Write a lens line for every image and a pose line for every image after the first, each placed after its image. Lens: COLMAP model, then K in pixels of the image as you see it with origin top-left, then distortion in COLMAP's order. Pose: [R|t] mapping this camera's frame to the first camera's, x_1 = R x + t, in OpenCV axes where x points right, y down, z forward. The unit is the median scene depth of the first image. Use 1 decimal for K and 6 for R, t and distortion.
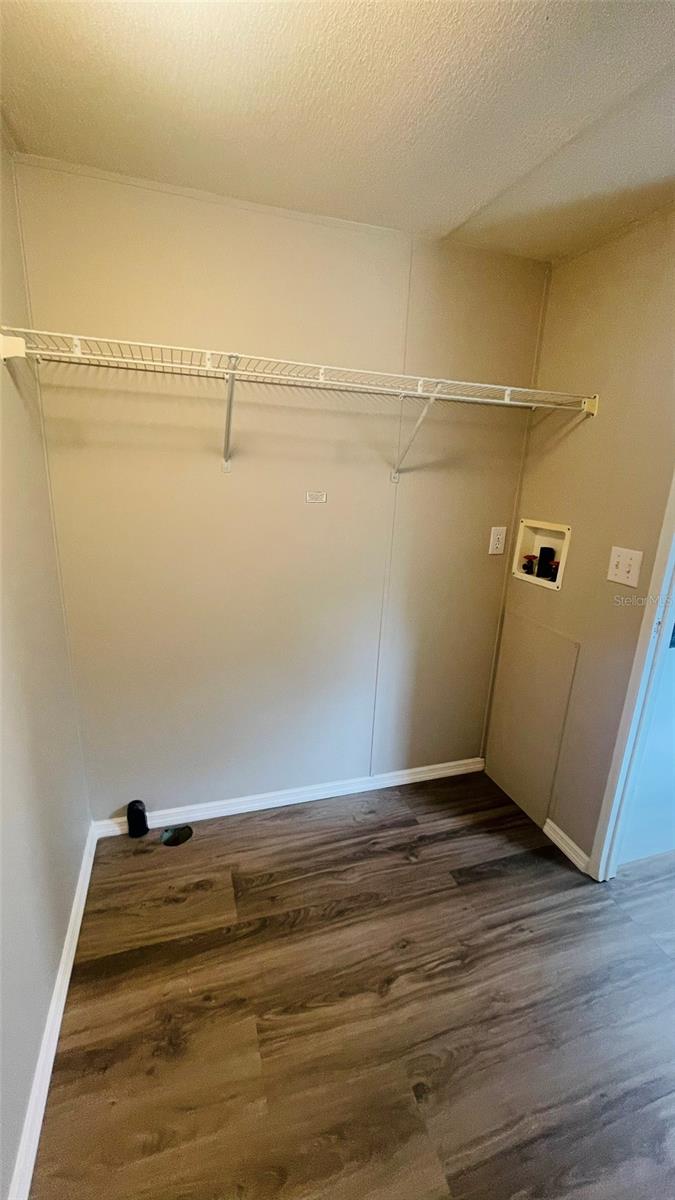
lens RADIAL K [[487.5, 0, 337.5], [0, 487.5, 600.0], [0, 0, 1]] dist [-0.002433, -0.000225]
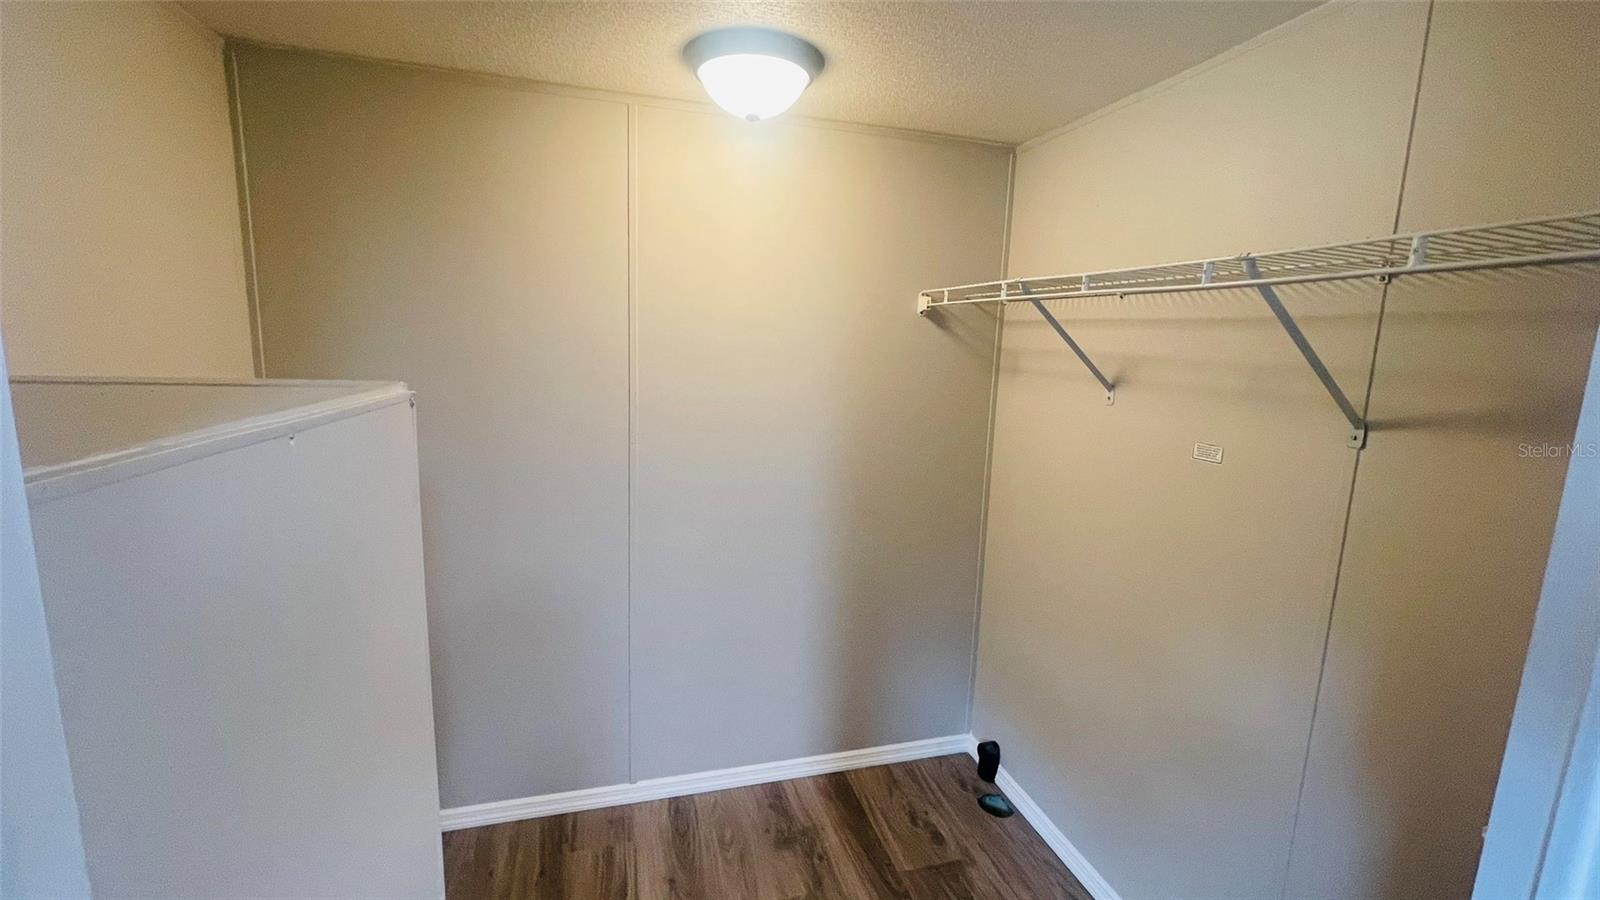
lens RADIAL K [[646.0, 0, 793.3], [0, 646.0, 455.0], [0, 0, 1]] dist [-0.000731, -0.000114]
pose [[-0.035862, 0.122593, -0.991809, 0.902576], [-0.313672, 0.940913, 0.127644, -0.165601], [0.948854, 0.315680, 0.004711, 0.555142]]
